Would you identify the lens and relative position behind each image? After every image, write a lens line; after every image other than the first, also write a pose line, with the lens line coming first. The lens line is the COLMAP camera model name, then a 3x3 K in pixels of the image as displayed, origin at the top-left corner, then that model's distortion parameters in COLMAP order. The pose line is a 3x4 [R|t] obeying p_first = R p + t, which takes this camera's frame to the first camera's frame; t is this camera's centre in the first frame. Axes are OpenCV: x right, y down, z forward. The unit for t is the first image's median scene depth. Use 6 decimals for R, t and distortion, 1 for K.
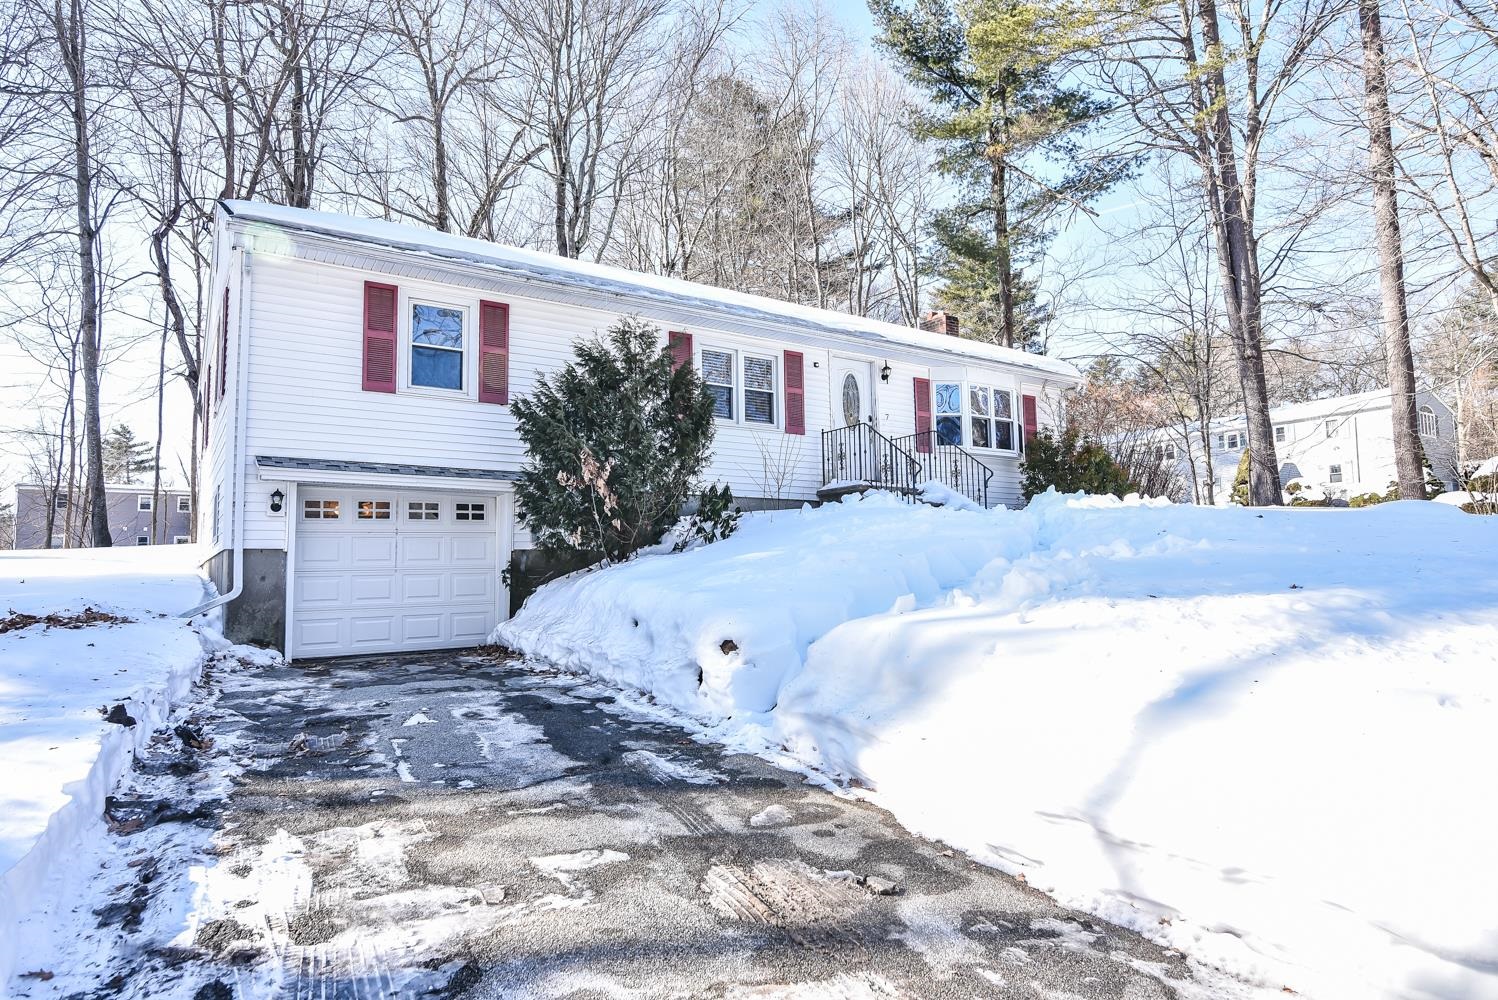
lens RADIAL K [[888.5, 0, 699.7], [0, 888.5, 500.5], [0, 0, 1]] dist [-0.003709, -0.000216]
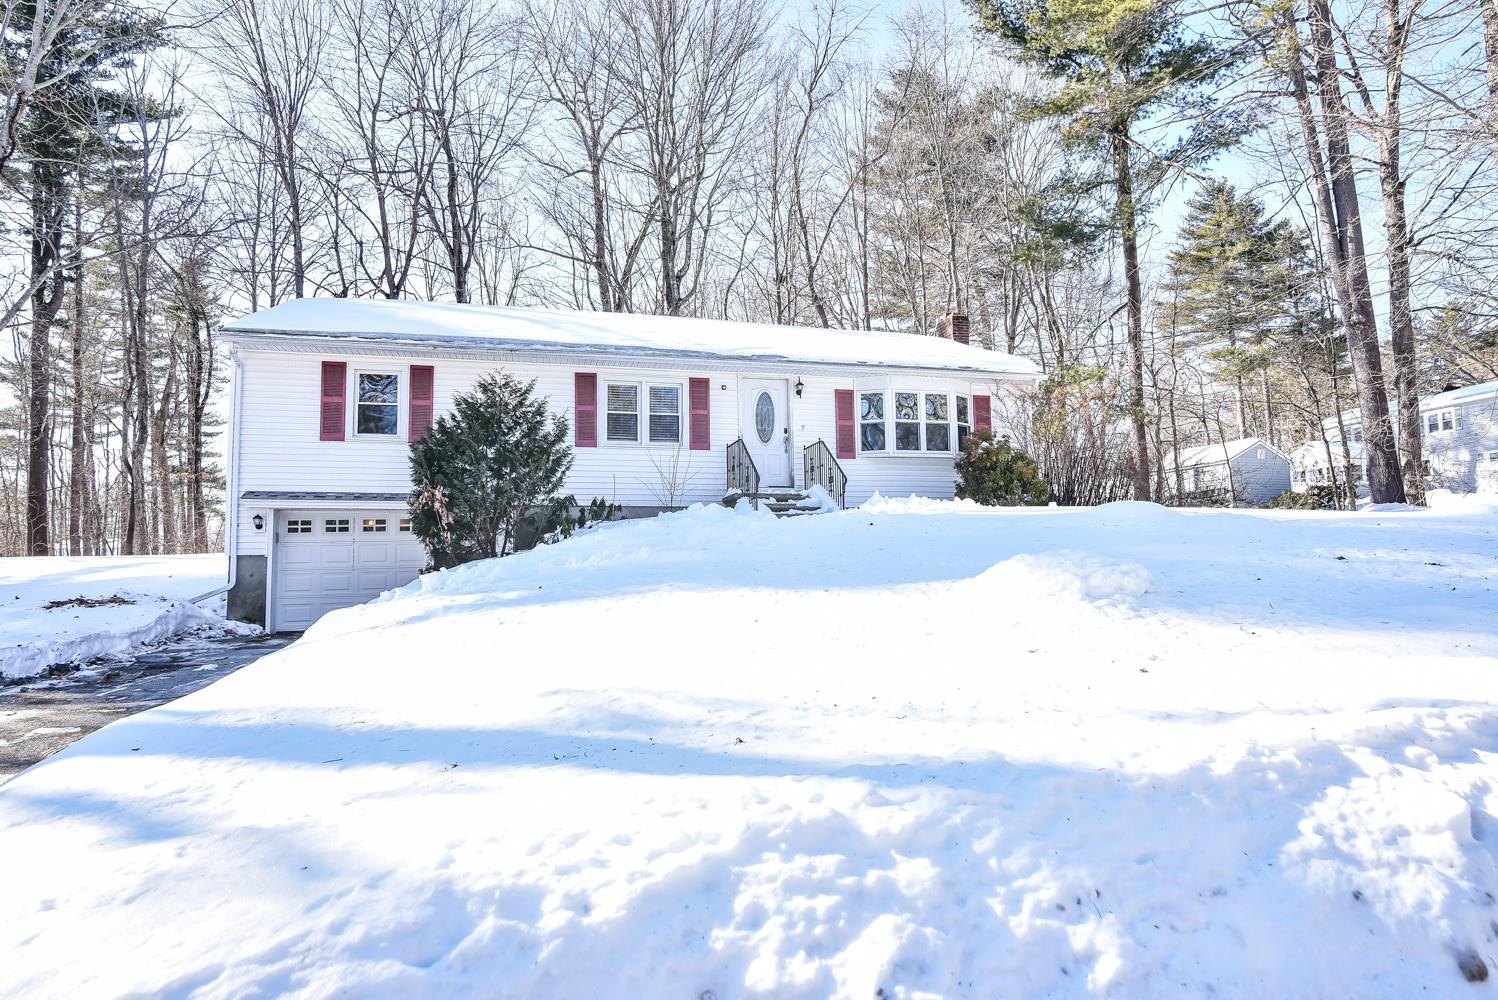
lens RADIAL K [[888.5, 0, 699.7], [0, 888.5, 500.5], [0, 0, 1]] dist [-0.003709, -0.000216]
pose [[0.942388, -0.027055, -0.333425, 0.491430], [0.029922, 0.999546, 0.003467, -0.012956], [0.333180, -0.013244, 0.942770, -0.089376]]
